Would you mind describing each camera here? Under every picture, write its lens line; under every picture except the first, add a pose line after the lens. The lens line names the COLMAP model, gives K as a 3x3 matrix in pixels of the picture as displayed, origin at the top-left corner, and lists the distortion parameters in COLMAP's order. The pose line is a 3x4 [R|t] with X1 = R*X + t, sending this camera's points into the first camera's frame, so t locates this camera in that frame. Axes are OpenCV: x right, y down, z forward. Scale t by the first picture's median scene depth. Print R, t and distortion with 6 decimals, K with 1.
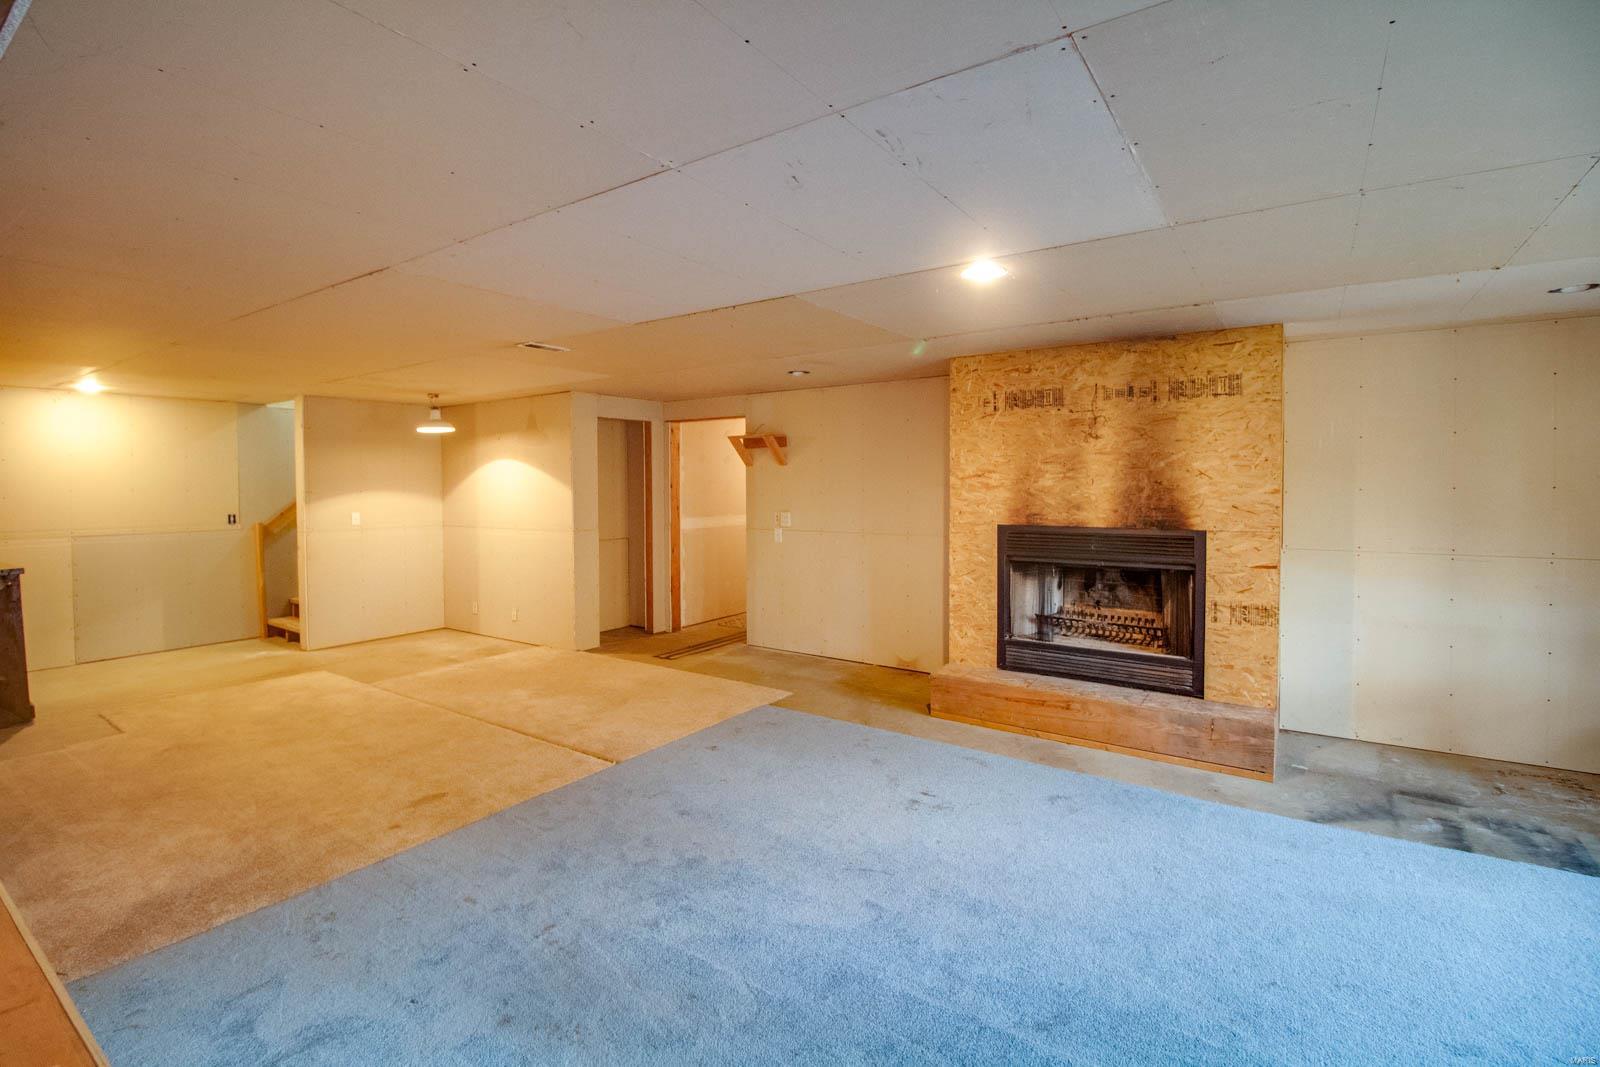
lens RADIAL K [[763.2, 0, 802.6], [0, 763.2, 497.9], [0, 0, 1]] dist [-0.022638, -0.000515]
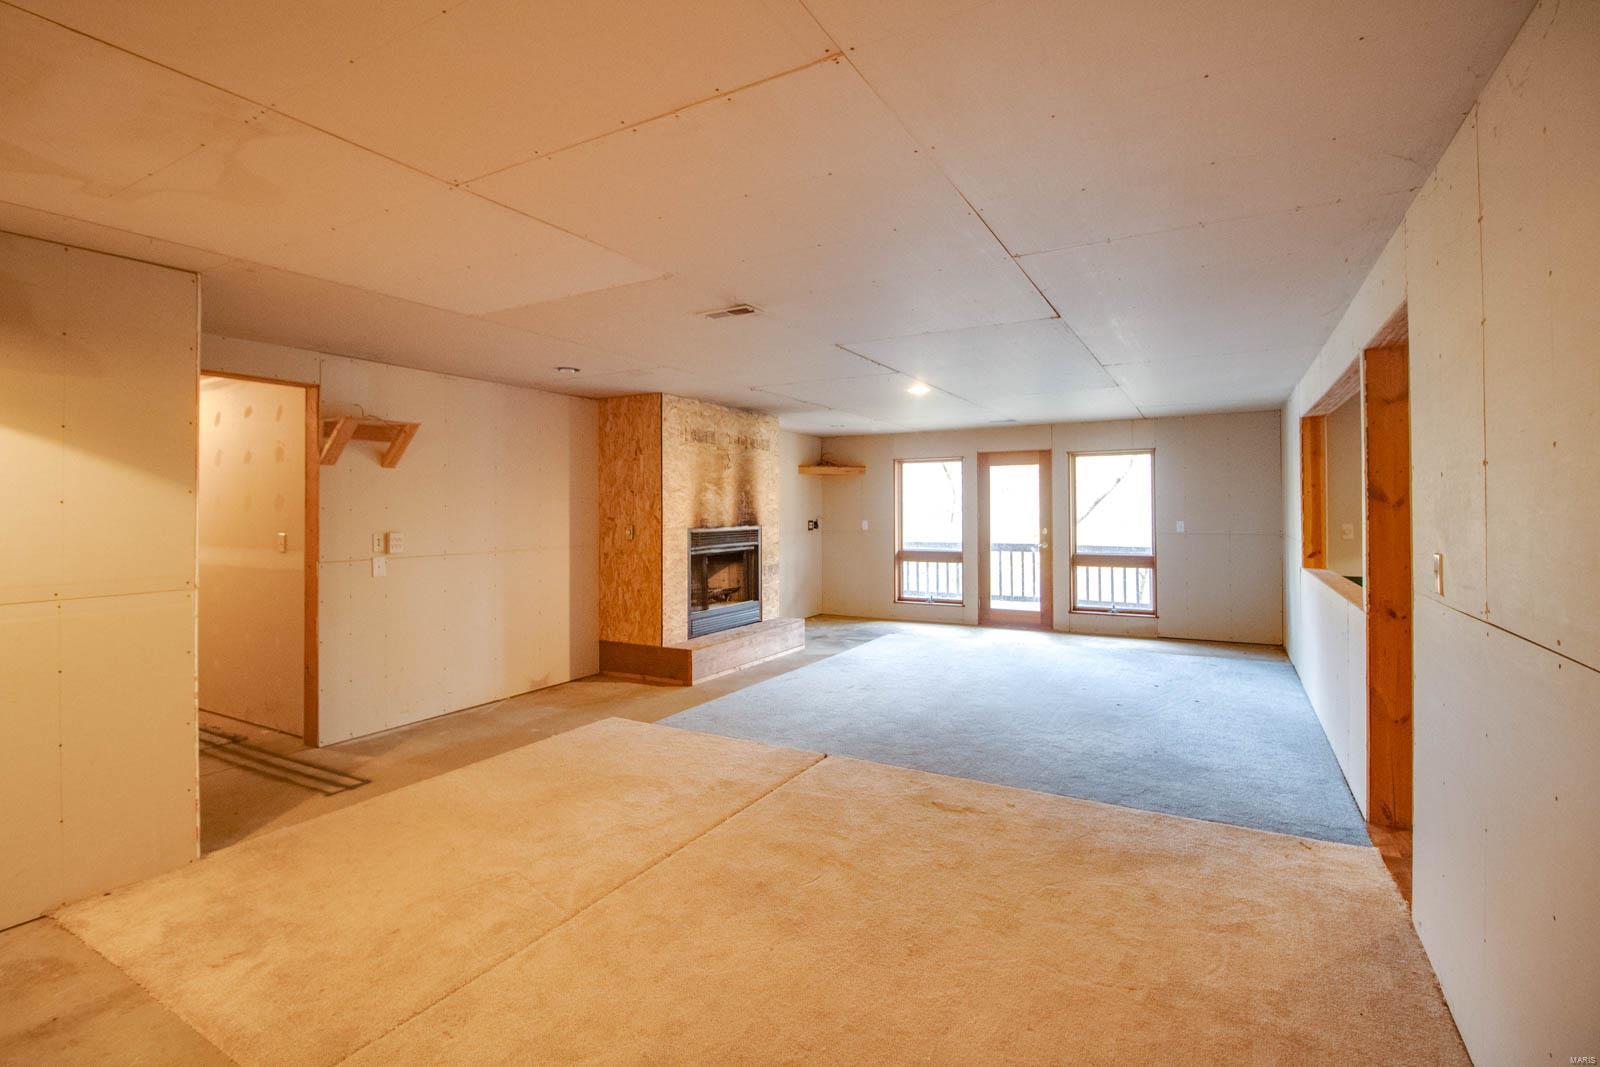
lens RADIAL K [[763.2, 0, 802.6], [0, 763.2, 497.9], [0, 0, 1]] dist [-0.022638, -0.000515]
pose [[-0.127983, 0.024205, 0.991481, -1.149411], [0.029497, 0.999353, -0.020589, 0.017014], [-0.991338, 0.026611, -0.128615, 1.043496]]
